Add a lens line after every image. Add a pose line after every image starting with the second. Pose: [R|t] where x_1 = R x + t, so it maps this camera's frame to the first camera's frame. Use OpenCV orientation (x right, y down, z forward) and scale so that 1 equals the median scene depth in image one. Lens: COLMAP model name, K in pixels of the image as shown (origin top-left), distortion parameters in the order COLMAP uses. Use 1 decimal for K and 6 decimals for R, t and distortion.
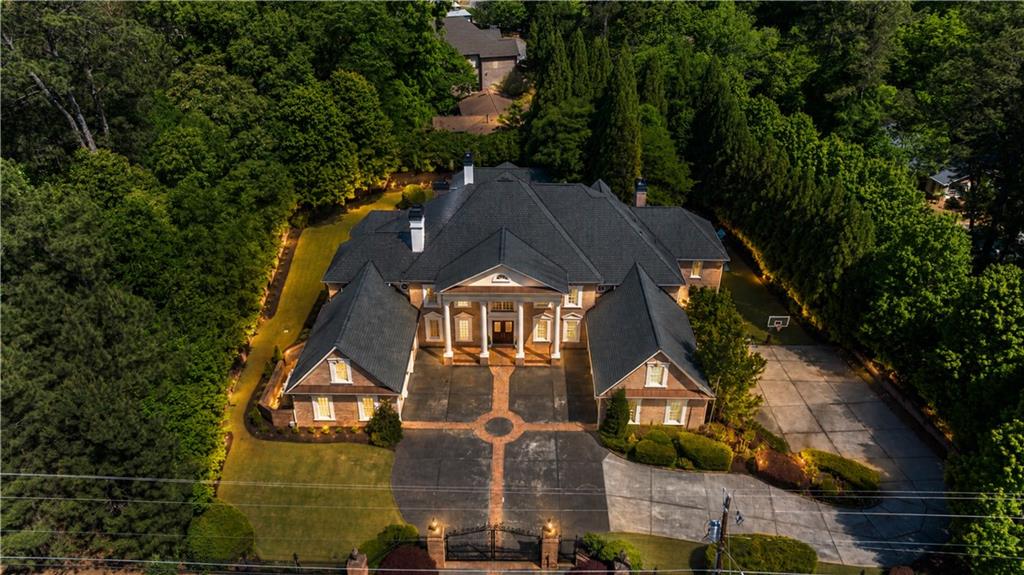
lens RADIAL K [[720.7, 0, 512.0], [0, 720.7, 287.5], [0, 0, 1]] dist [-0.015634, -0.003811]
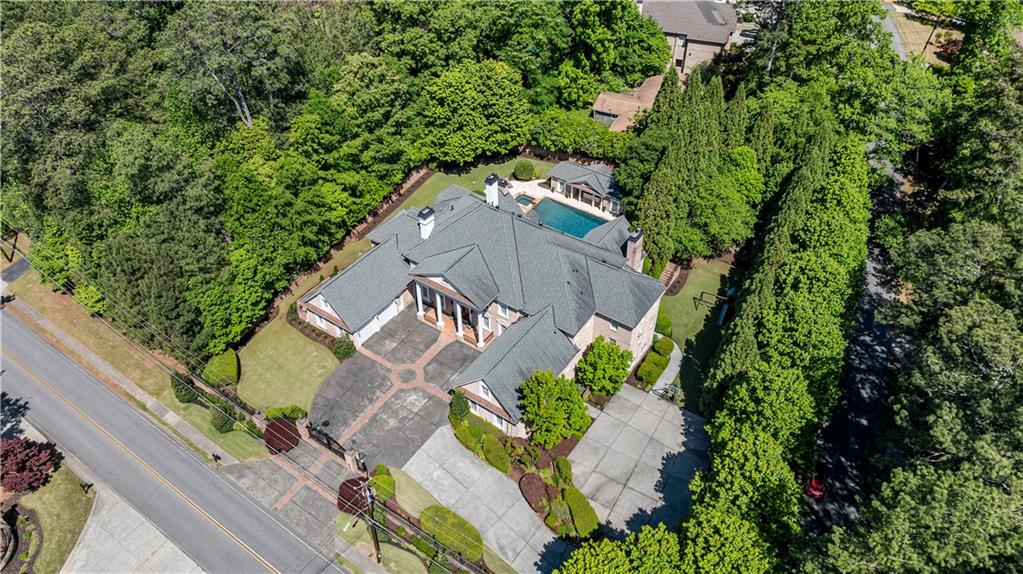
lens RADIAL K [[708.5, 0, 511.5], [0, 708.5, 287.0], [0, 0, 1]] dist [-0.017388, -0.003350]
pose [[0.833507, 0.366508, -0.413447, 0.638272], [-0.276490, 0.924559, 0.262191, -0.383205], [0.478352, -0.104224, 0.871962, -0.141614]]
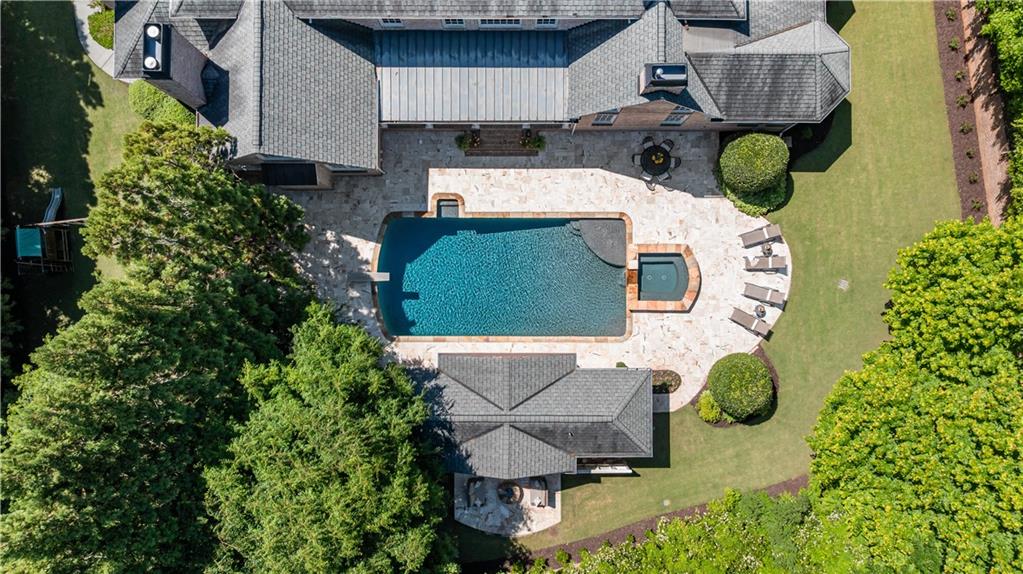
lens RADIAL K [[708.5, 0, 511.5], [0, 708.5, 287.0], [0, 0, 1]] dist [-0.017388, -0.003350]
pose [[-0.999899, 0.013947, 0.002765, -0.016337], [-0.004456, -0.492062, 0.870549, -0.661827], [0.013502, 0.870448, 0.492075, 1.144811]]
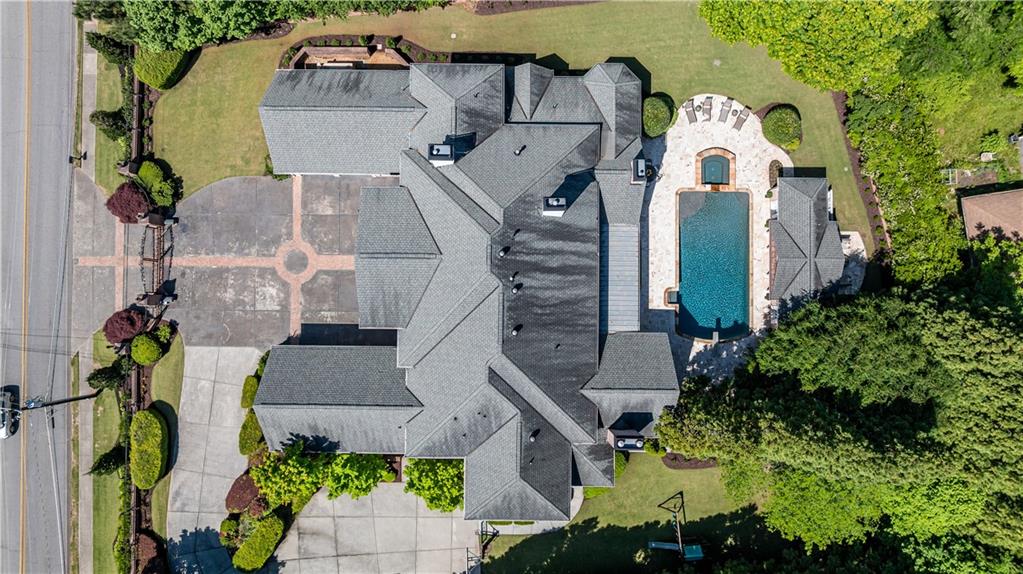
lens RADIAL K [[708.5, 0, 511.5], [0, 708.5, 287.0], [0, 0, 1]] dist [-0.017388, -0.003350]
pose [[0.008506, 0.999706, -0.022722, 0.045612], [-0.504886, 0.023908, 0.862855, -0.861273], [0.863144, 0.004132, 0.504941, 0.664725]]
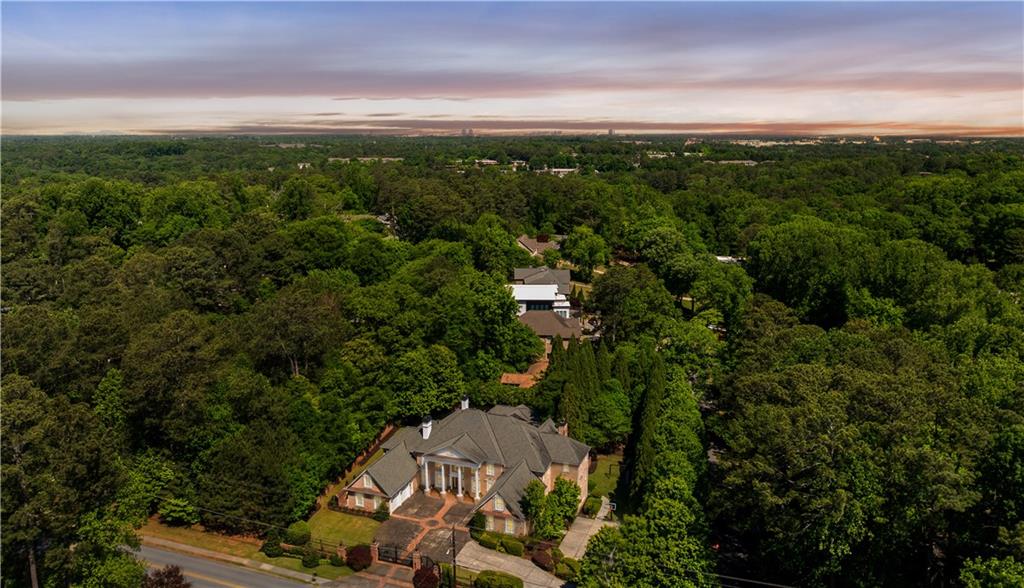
lens RADIAL K [[749.0, 0, 512.0], [0, 749.0, 294.0], [0, 0, 1]] dist [-0.006068, -0.001500]
pose [[0.947397, 0.065901, -0.313204, 0.767592], [-0.161972, 0.942733, -0.291582, 0.148118], [0.276052, 0.326974, 0.903816, -1.029886]]
